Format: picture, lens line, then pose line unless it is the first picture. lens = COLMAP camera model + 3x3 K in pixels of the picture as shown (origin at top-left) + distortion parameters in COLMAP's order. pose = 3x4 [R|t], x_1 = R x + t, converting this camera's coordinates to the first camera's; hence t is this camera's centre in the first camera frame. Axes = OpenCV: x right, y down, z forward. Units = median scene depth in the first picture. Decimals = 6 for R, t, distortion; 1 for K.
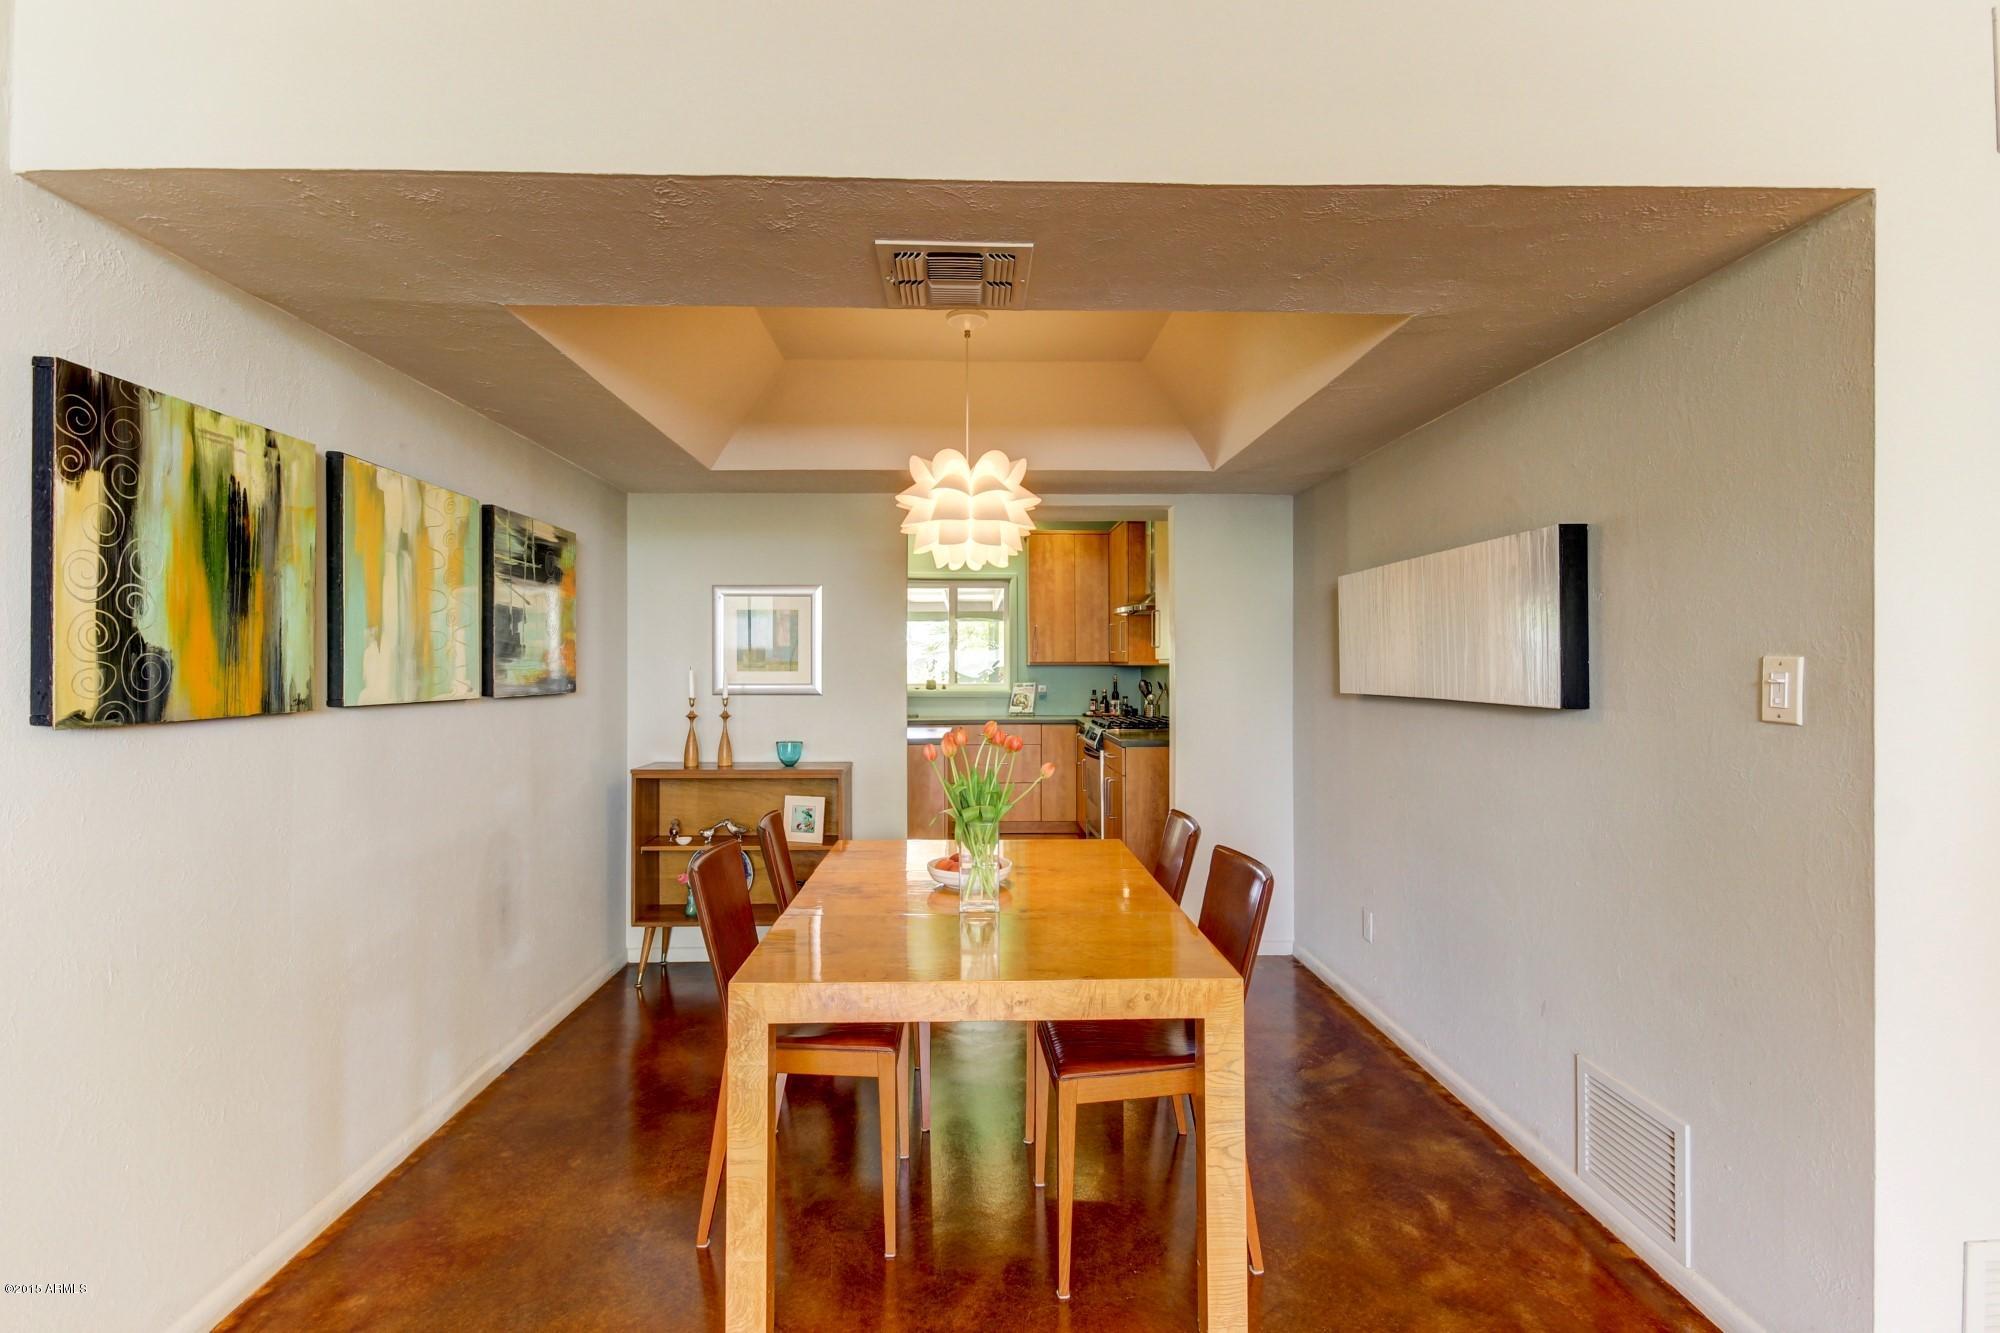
lens RADIAL K [[933.0, 0, 953.5], [0, 933.0, 669.3], [0, 0, 1]] dist [0.021086, -0.002464]
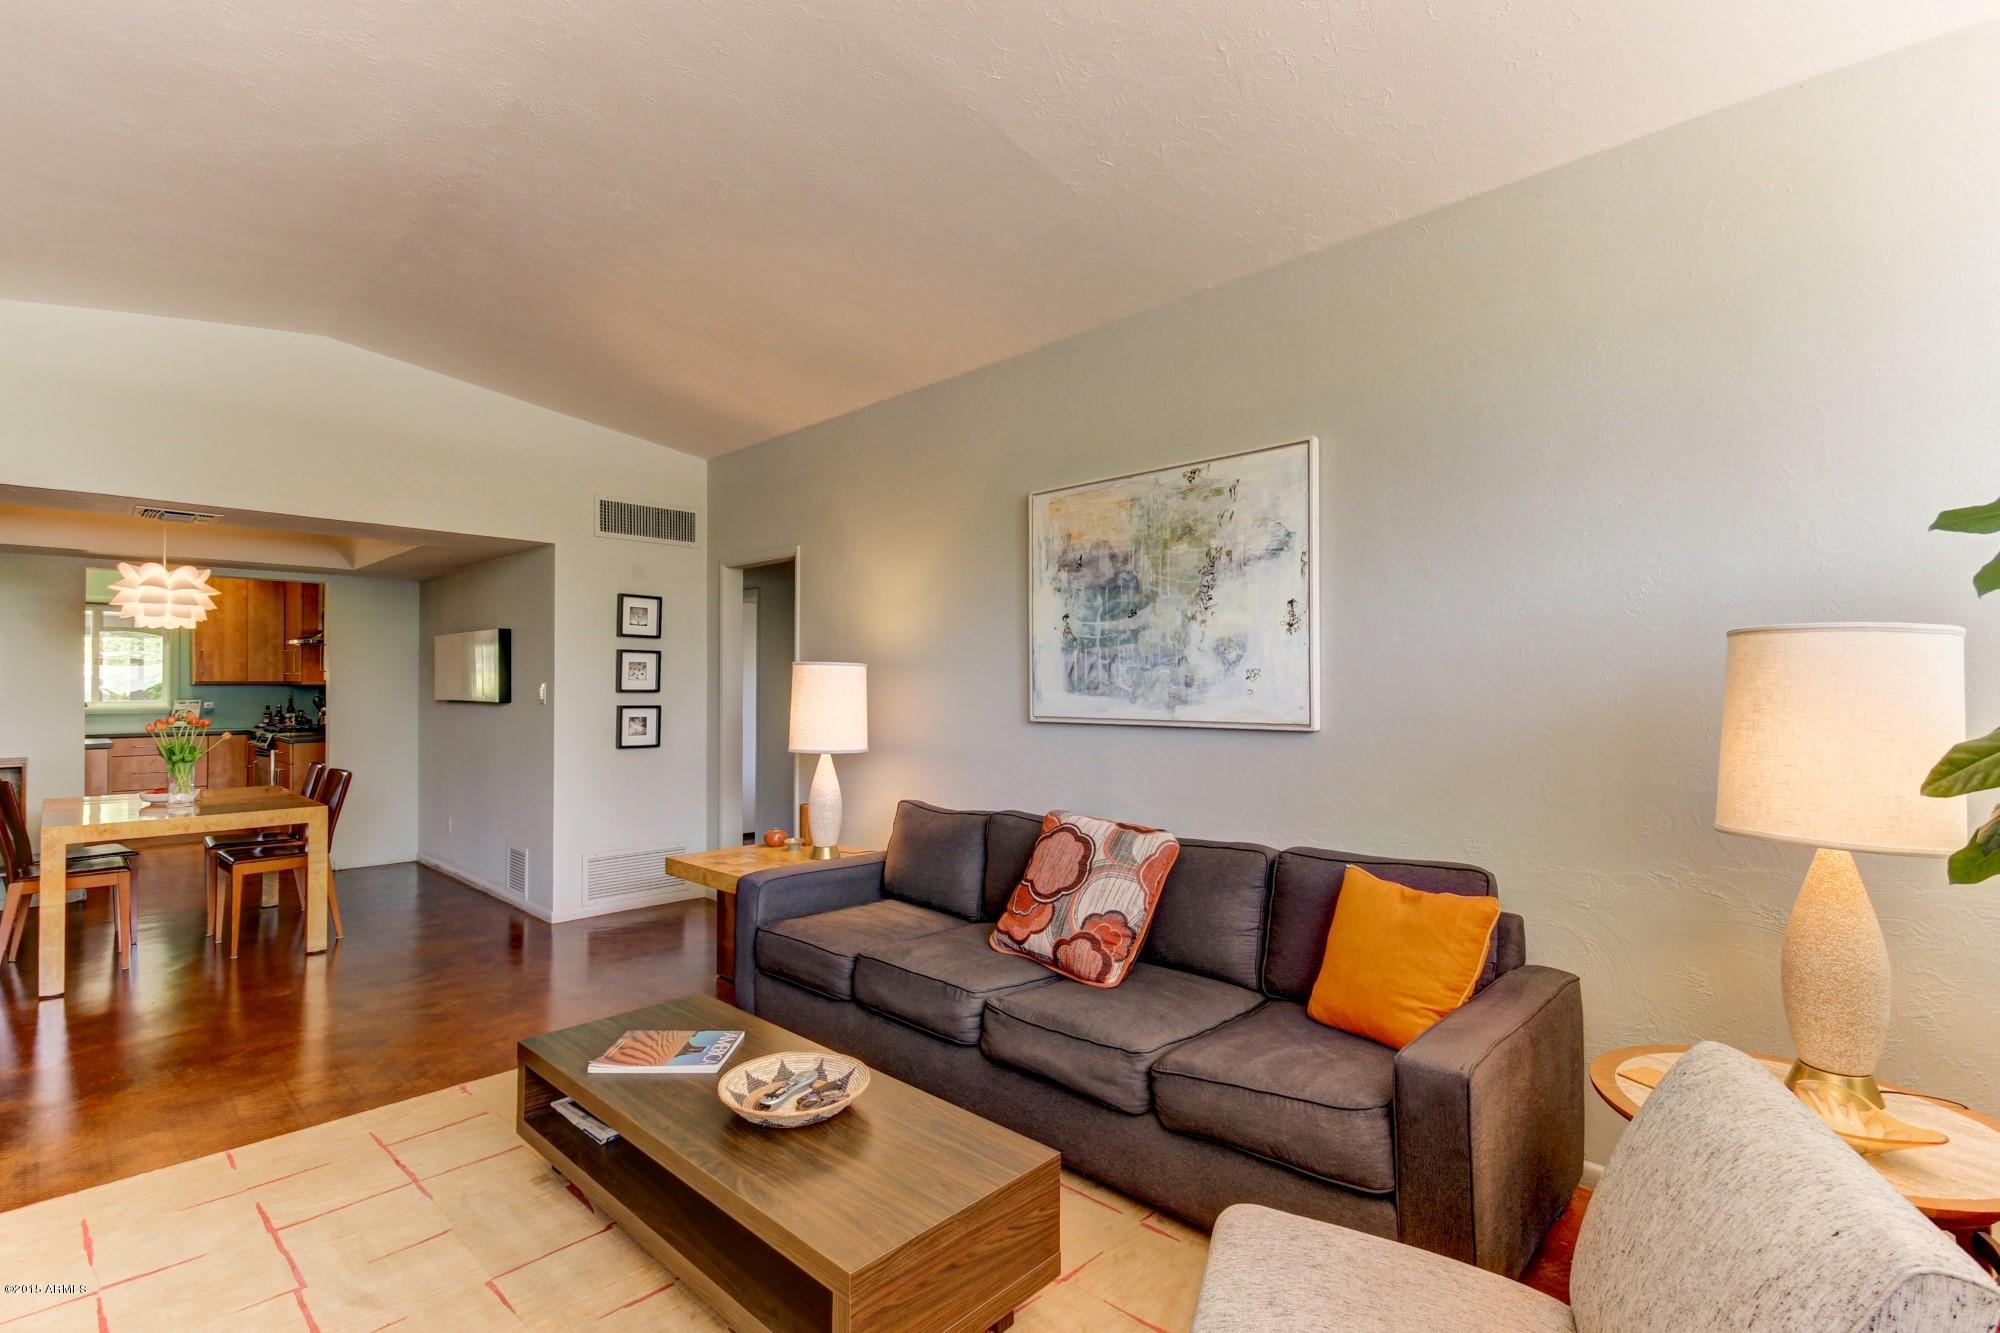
lens RADIAL K [[933.0, 0, 1015.8], [0, 933.0, 675.6], [0, 0, 1]] dist [0.021086, -0.002464]
pose [[0.689182, 0.007196, 0.724552, -0.163878], [0.002133, 0.999926, -0.011960, 0.002743], [-0.724585, 0.009788, 0.689116, -1.315846]]
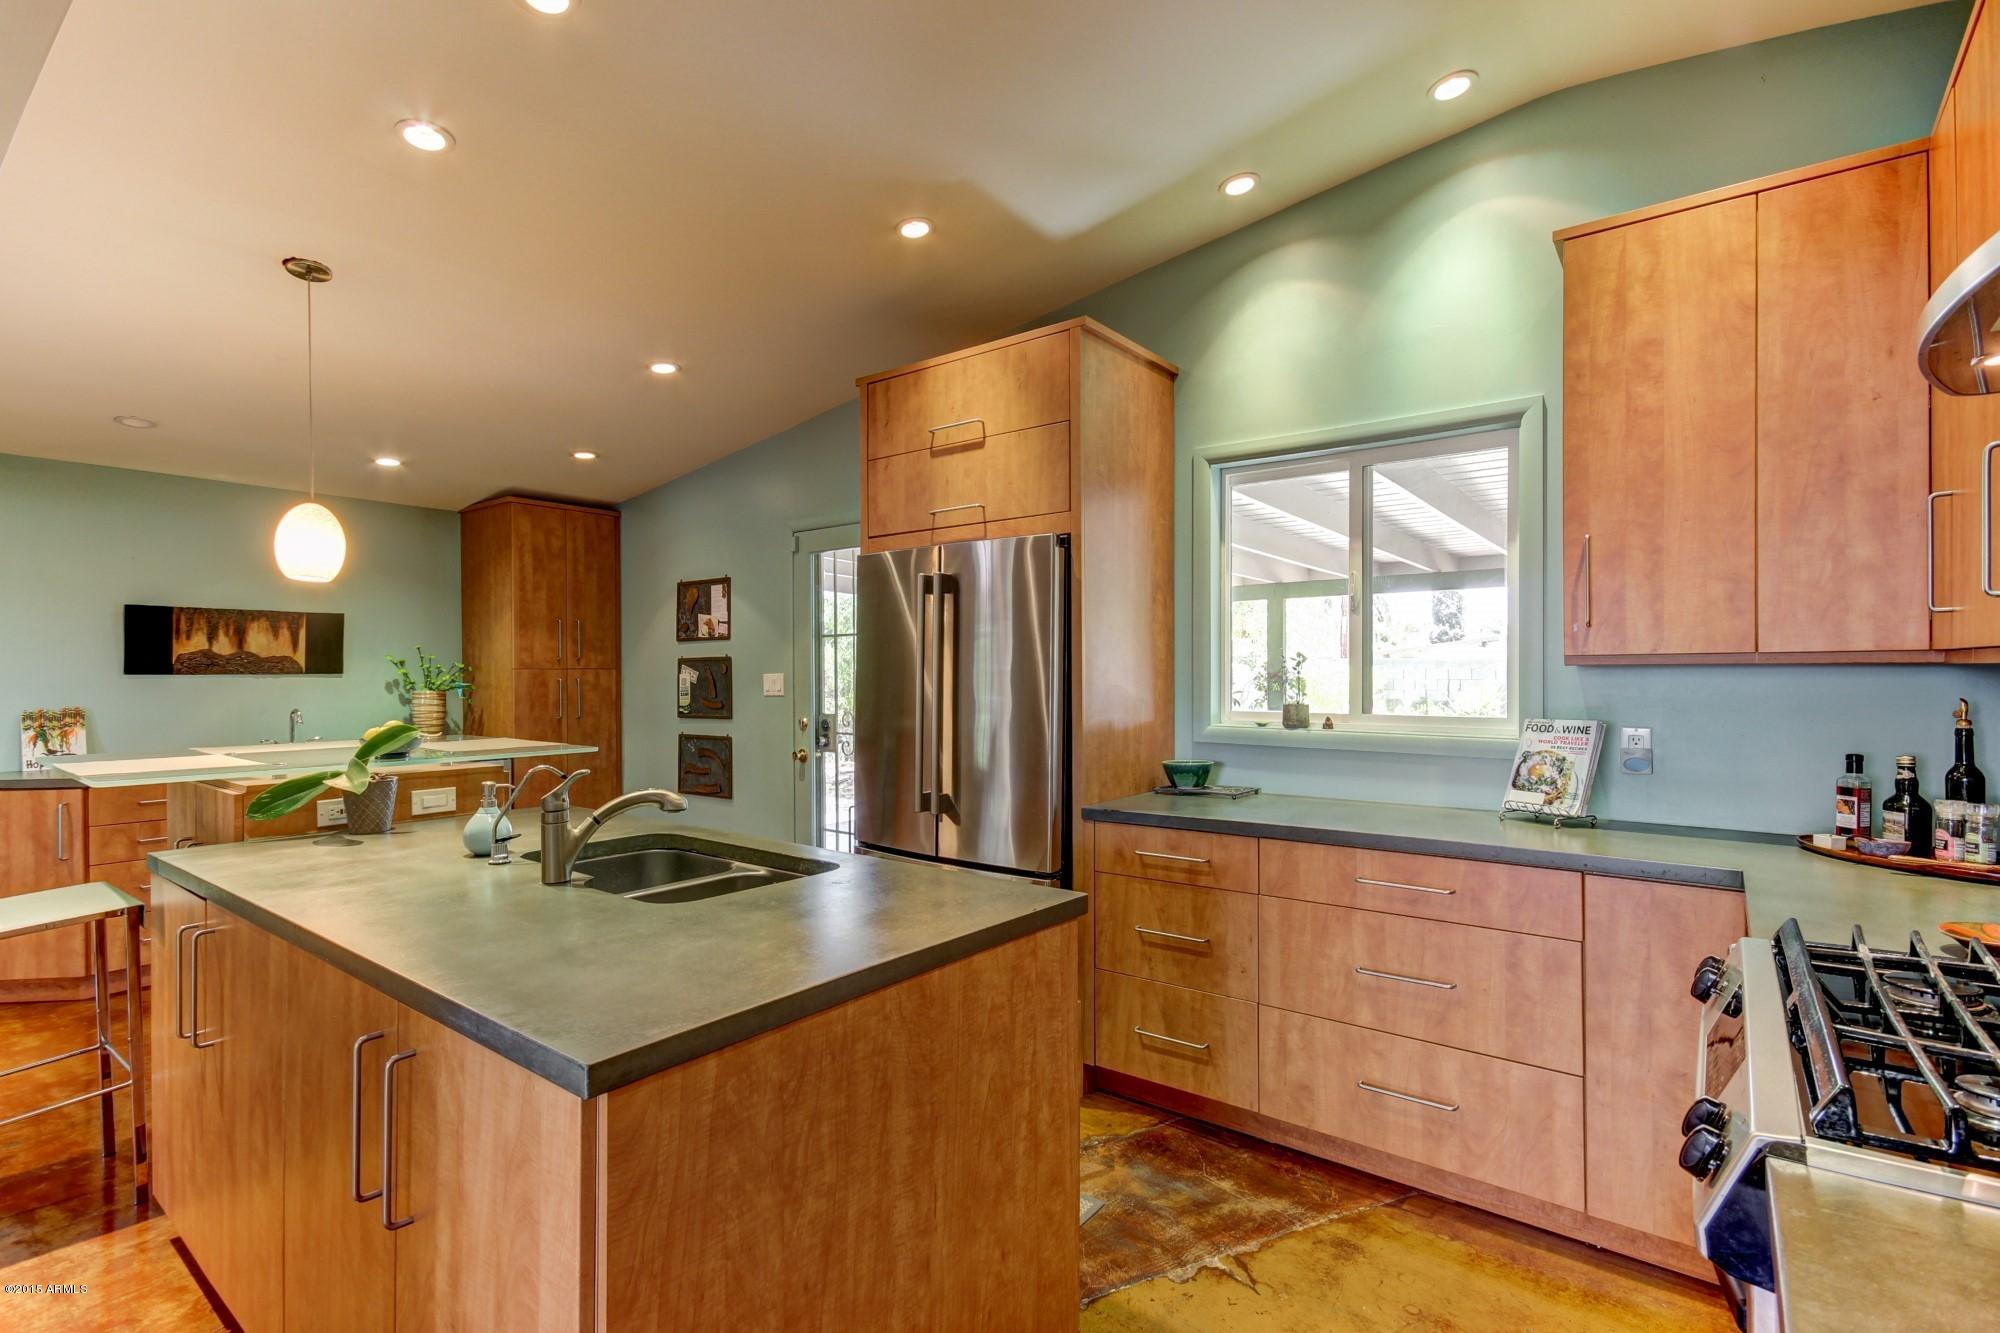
lens RADIAL K [[933.0, 0, 992.2], [0, 933.0, 675.5], [0, 0, 1]] dist [0.021086, -0.002464]
pose [[0.799600, -0.000775, -0.600532, 0.287363], [-0.000305, 0.999999, -0.001696, -0.000654], [0.600533, 0.001539, 0.799599, 1.558452]]
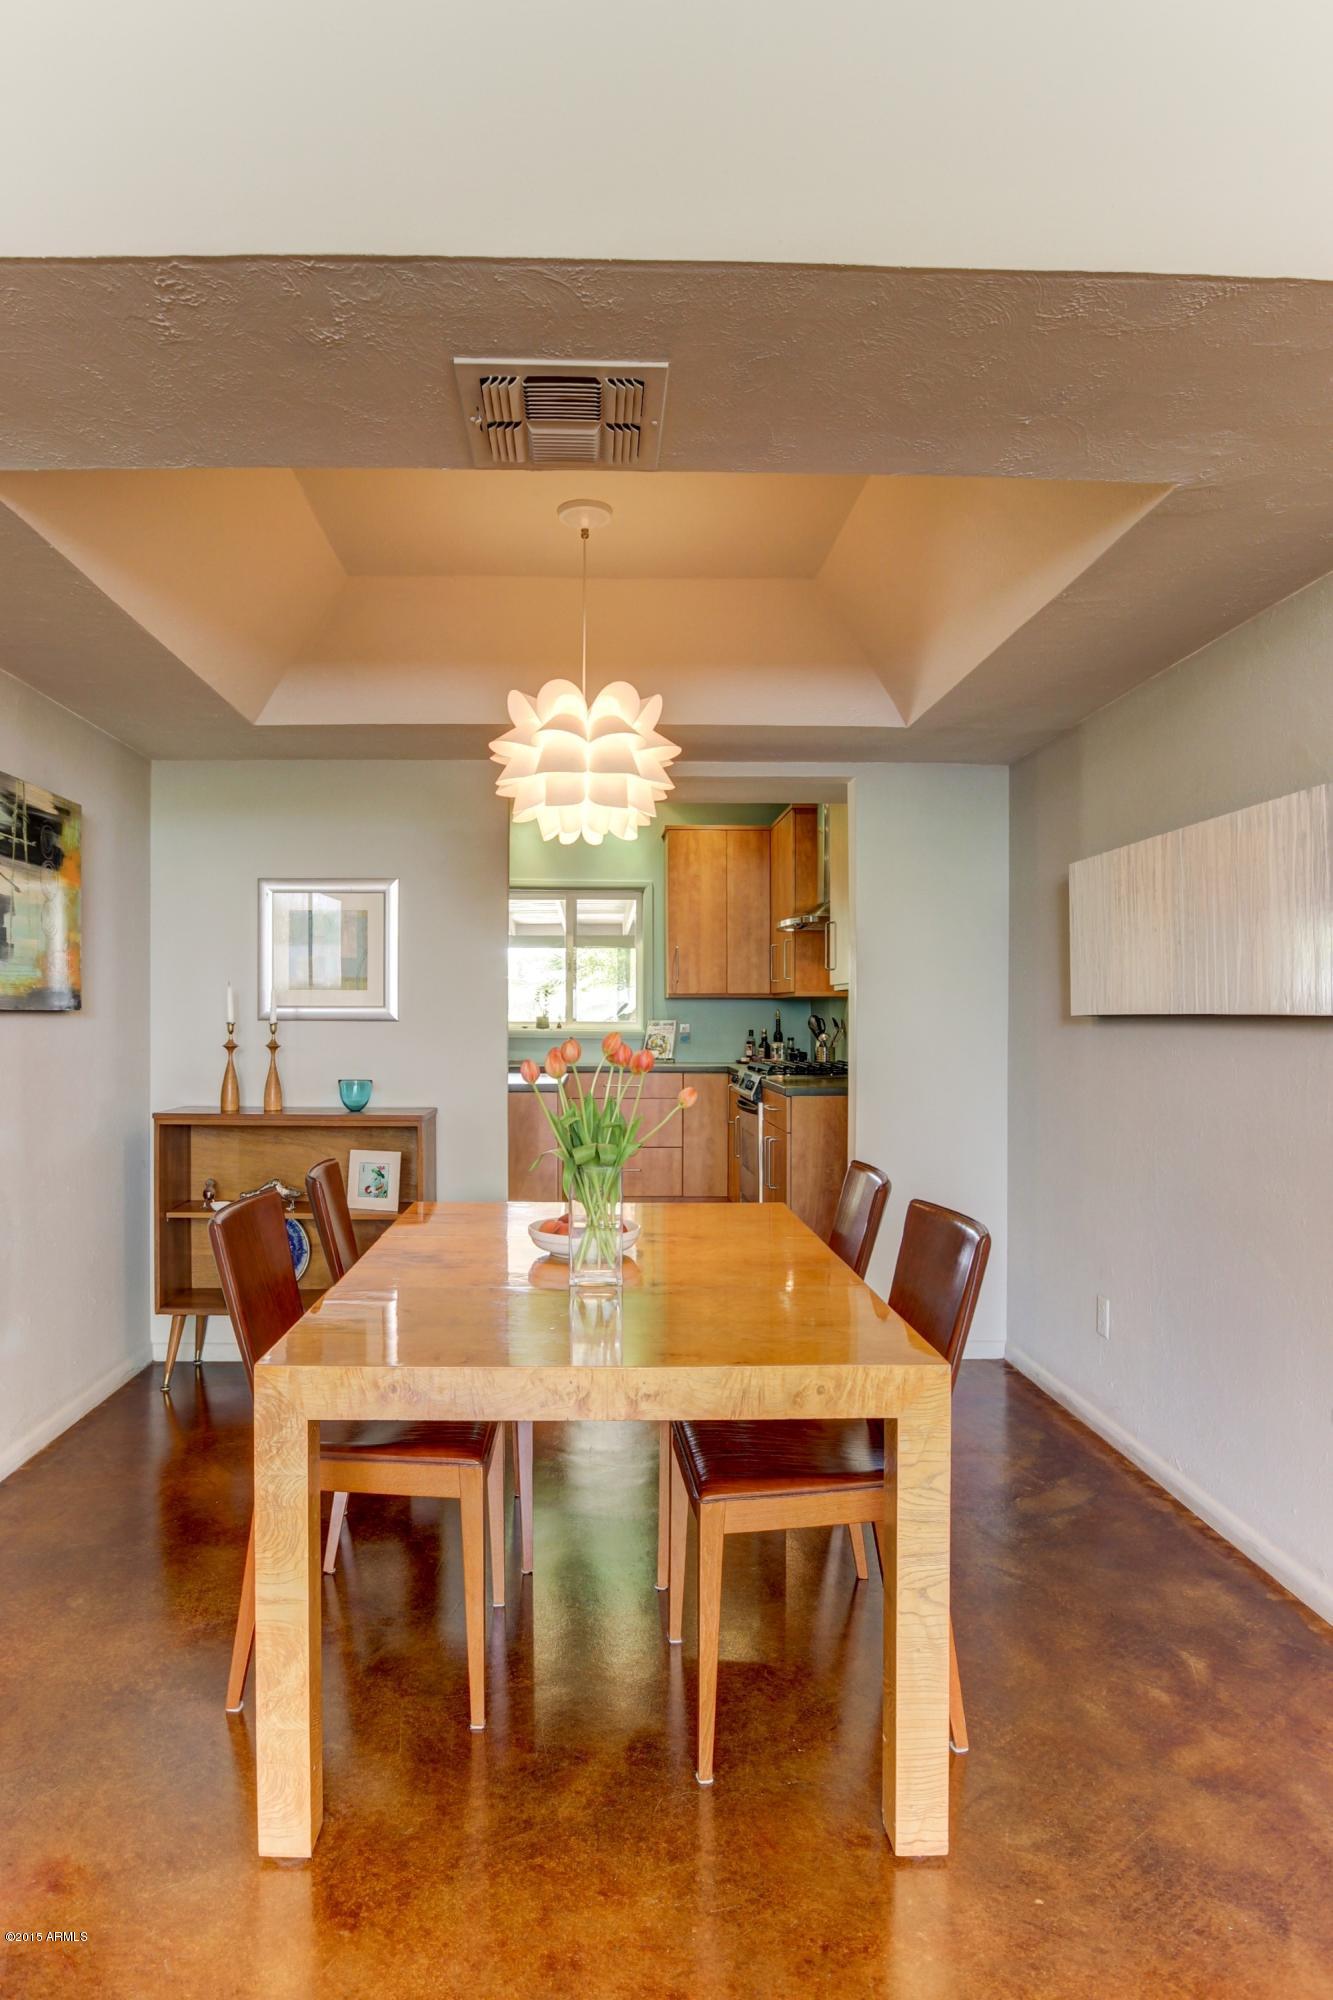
lens RADIAL K [[1163.2, 0, 554.9], [0, 1163.2, 1028.8], [0, 0, 1]] dist [-0.027072, -0.003474]
pose [[0.999846, 0.002665, -0.017351, 0.007602], [-0.002540, 0.999971, 0.007187, 0.037011], [0.017370, -0.007142, 0.999824, 0.052901]]
